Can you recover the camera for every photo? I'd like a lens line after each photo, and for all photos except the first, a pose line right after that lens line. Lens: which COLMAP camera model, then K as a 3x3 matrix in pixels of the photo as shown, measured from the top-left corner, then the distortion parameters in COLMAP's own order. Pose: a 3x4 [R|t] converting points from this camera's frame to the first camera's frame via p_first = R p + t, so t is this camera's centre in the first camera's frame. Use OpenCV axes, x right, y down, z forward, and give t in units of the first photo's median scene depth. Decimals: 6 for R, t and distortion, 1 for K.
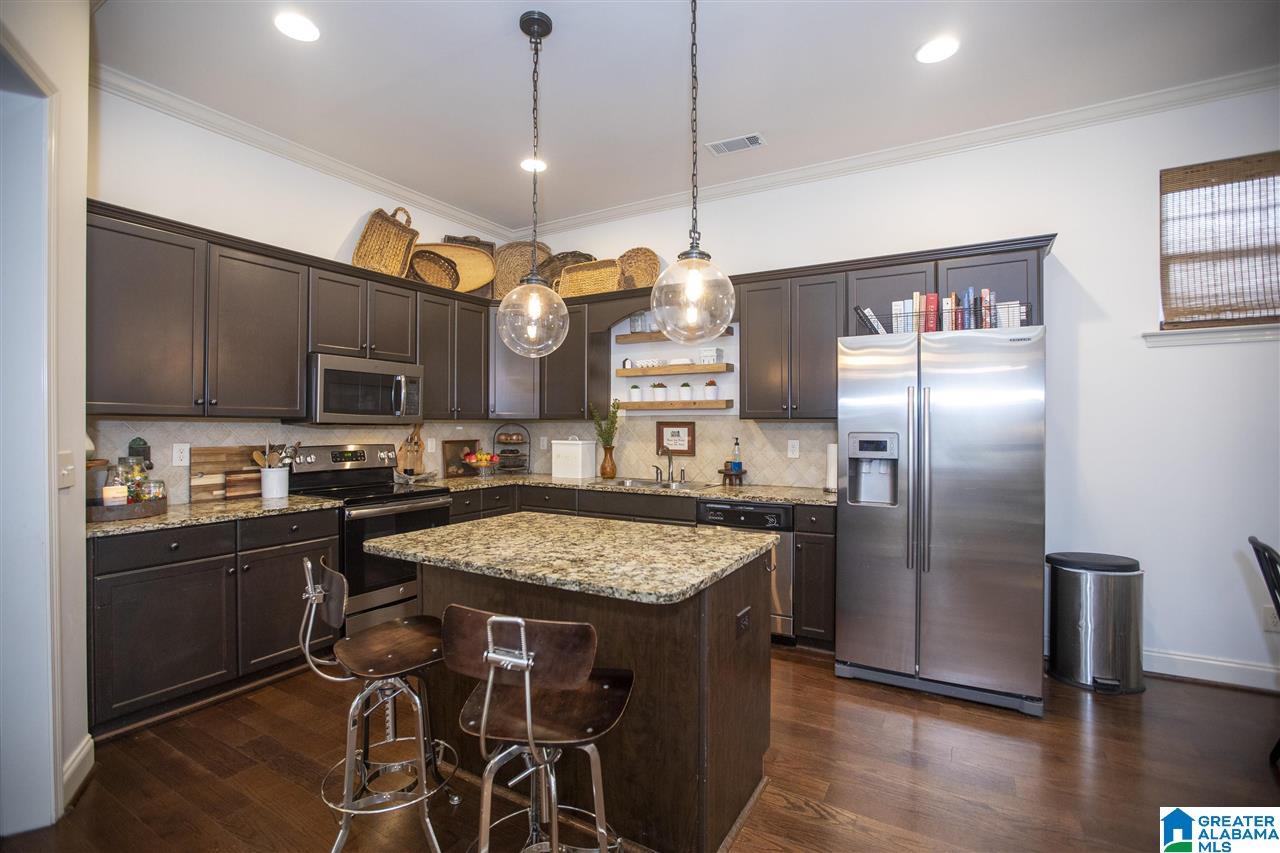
lens RADIAL K [[582.6, 0, 636.4], [0, 582.6, 422.7], [0, 0, 1]] dist [-0.047054, 0.013664]
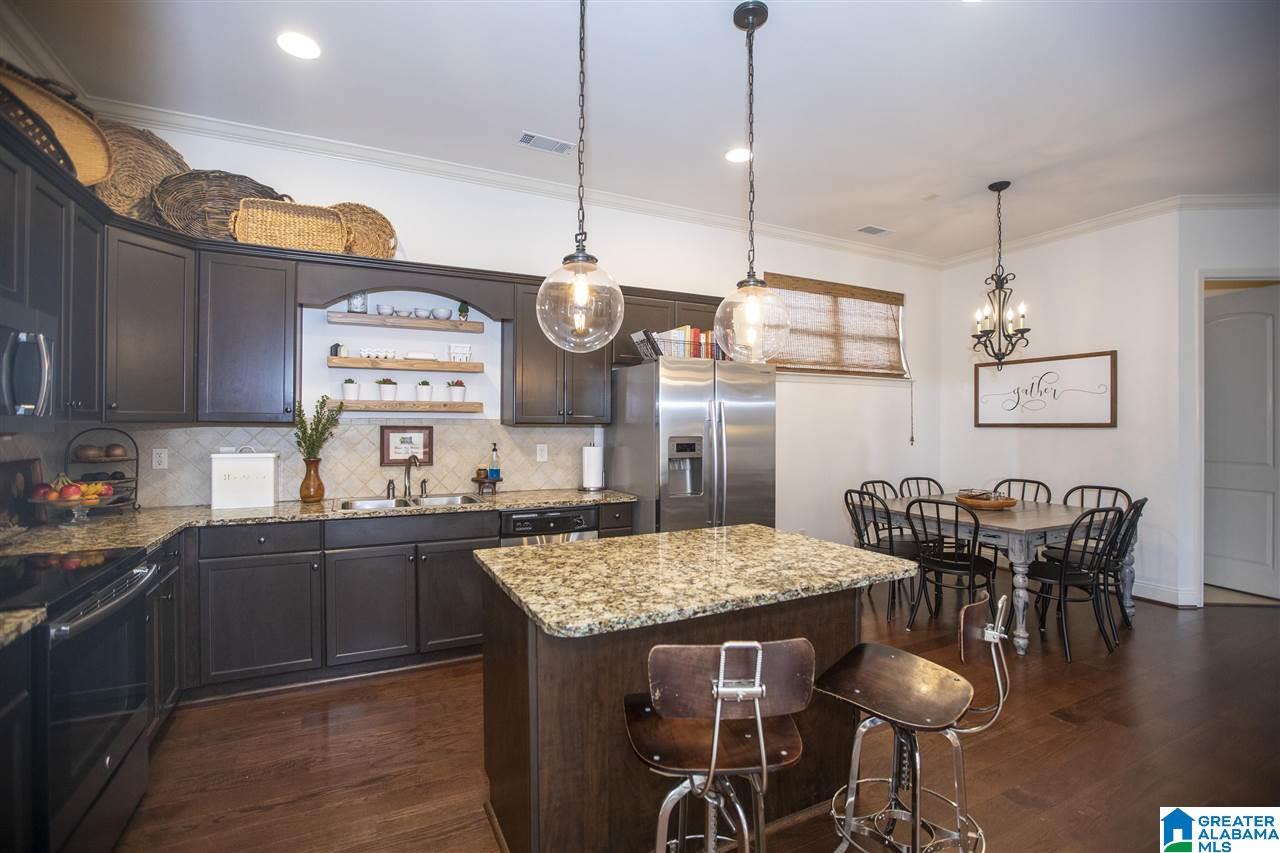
lens RADIAL K [[582.6, 0, 633.9], [0, 582.6, 423.6], [0, 0, 1]] dist [-0.047054, 0.013664]
pose [[0.541899, 0.000865, 0.840443, -0.481576], [-0.006431, 0.999974, 0.003118, -0.010085], [-0.840419, -0.007094, 0.541891, 0.286791]]
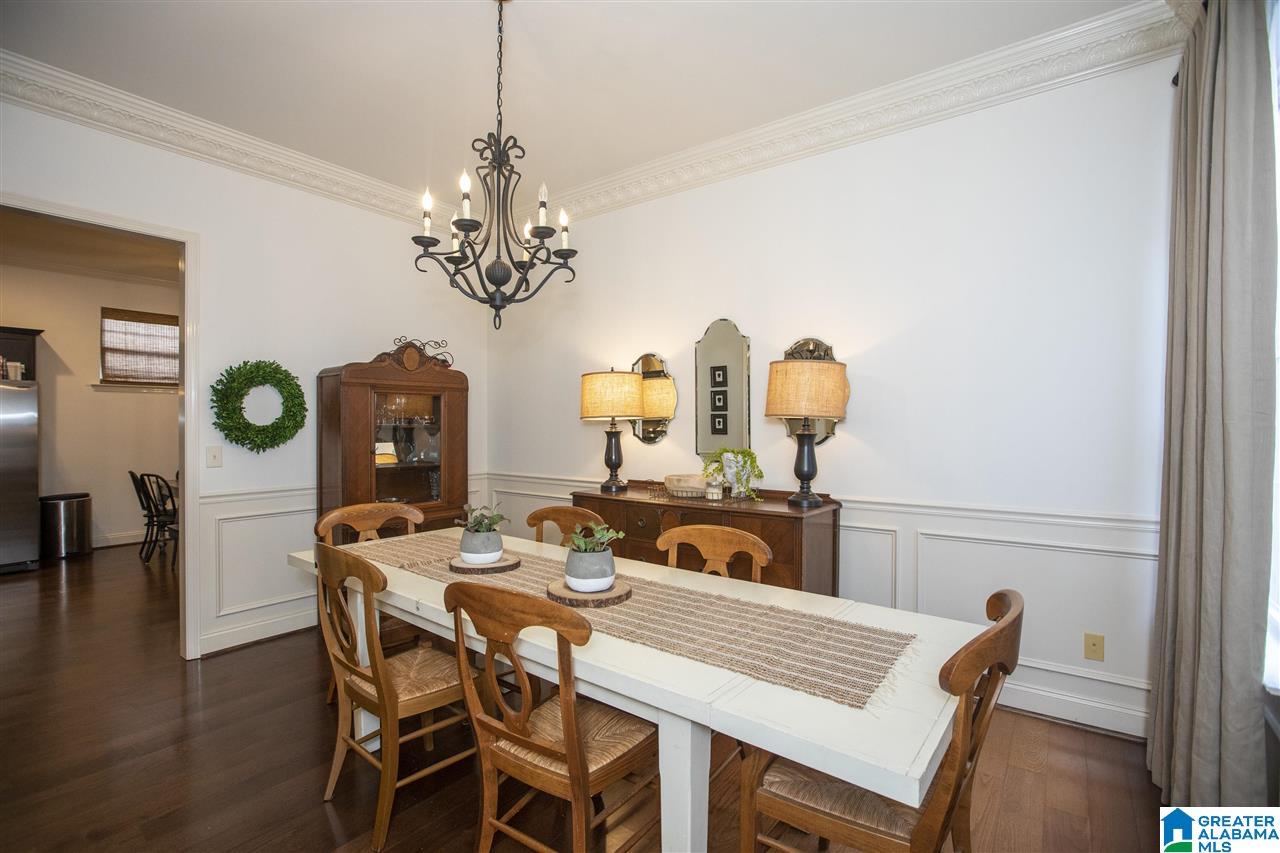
lens RADIAL K [[582.6, 0, 641.3], [0, 582.6, 427.7], [0, 0, 1]] dist [-0.047054, 0.013664]
pose [[0.097759, -0.002195, 0.995208, -0.687029], [-0.004100, 0.999988, 0.002608, -0.009737], [-0.995202, -0.004335, 0.097749, -0.862084]]
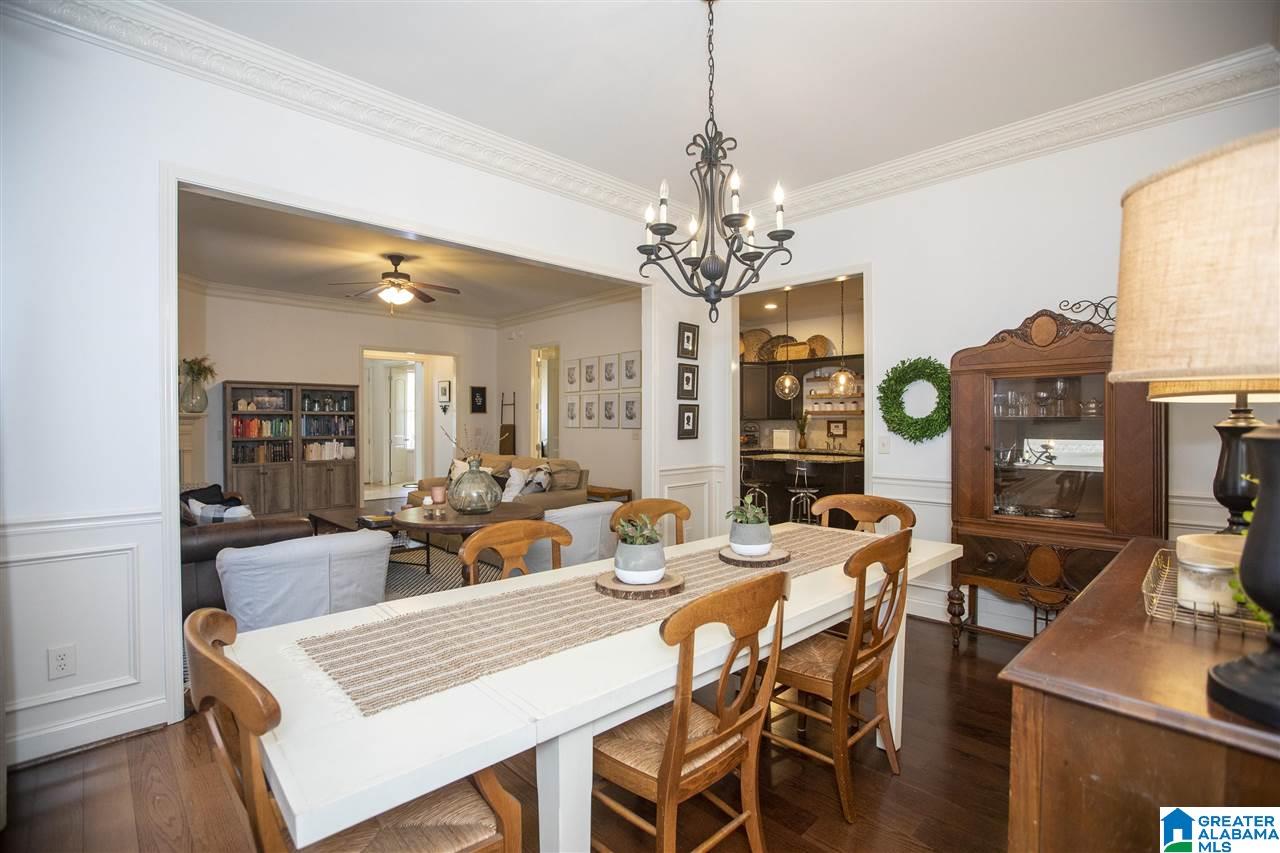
lens RADIAL K [[582.6, 0, 629.7], [0, 582.6, 426.2], [0, 0, 1]] dist [-0.047054, 0.013664]
pose [[0.964529, 0.002029, -0.263970, -0.103402], [0.001055, 0.999933, 0.011539, -0.006821], [0.263975, -0.011408, 0.964462, -1.226874]]
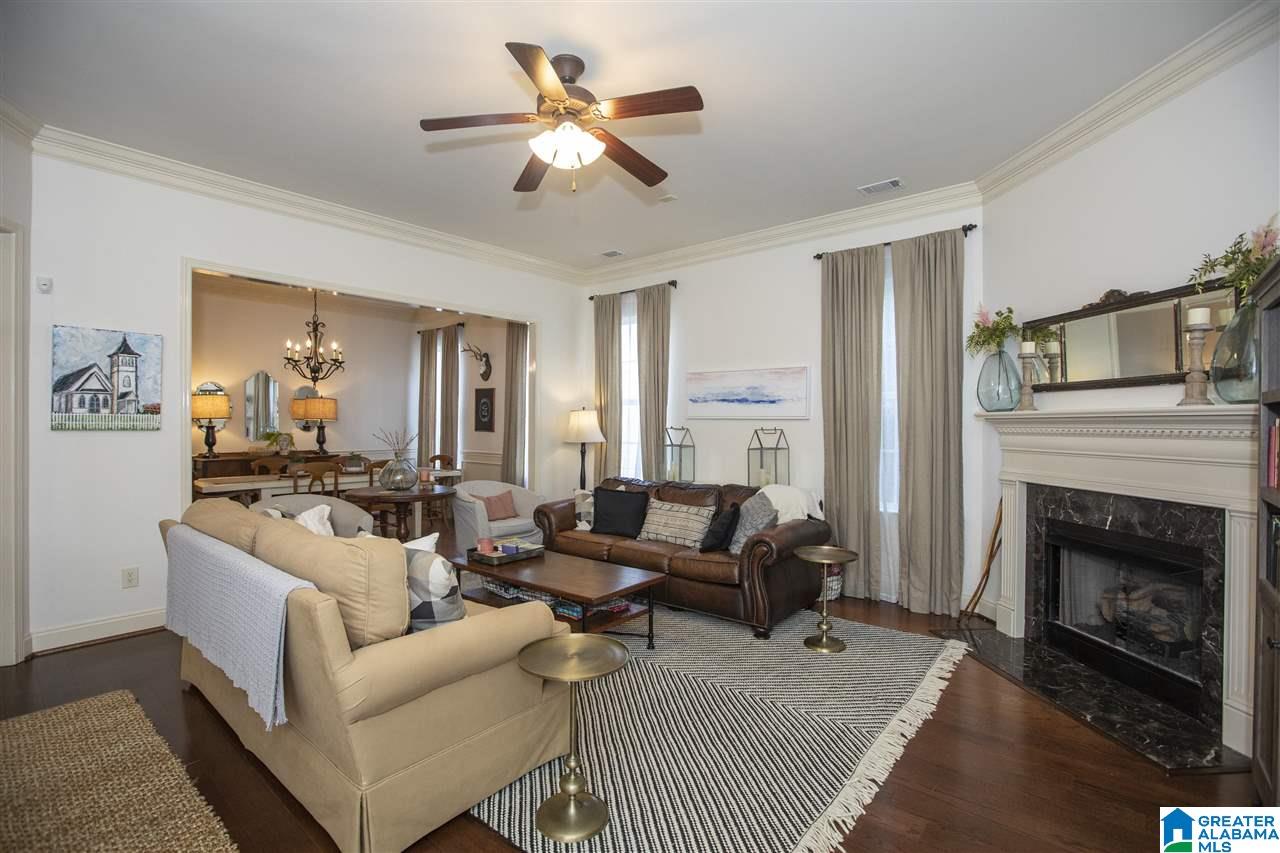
lens RADIAL K [[582.6, 0, 634.2], [0, 582.6, 421.2], [0, 0, 1]] dist [-0.047054, 0.013664]
pose [[-0.984979, -0.000841, 0.172671, -1.246392], [-0.001600, 0.999990, -0.004254, -0.008998], [-0.172666, -0.004467, -0.984970, 0.640285]]
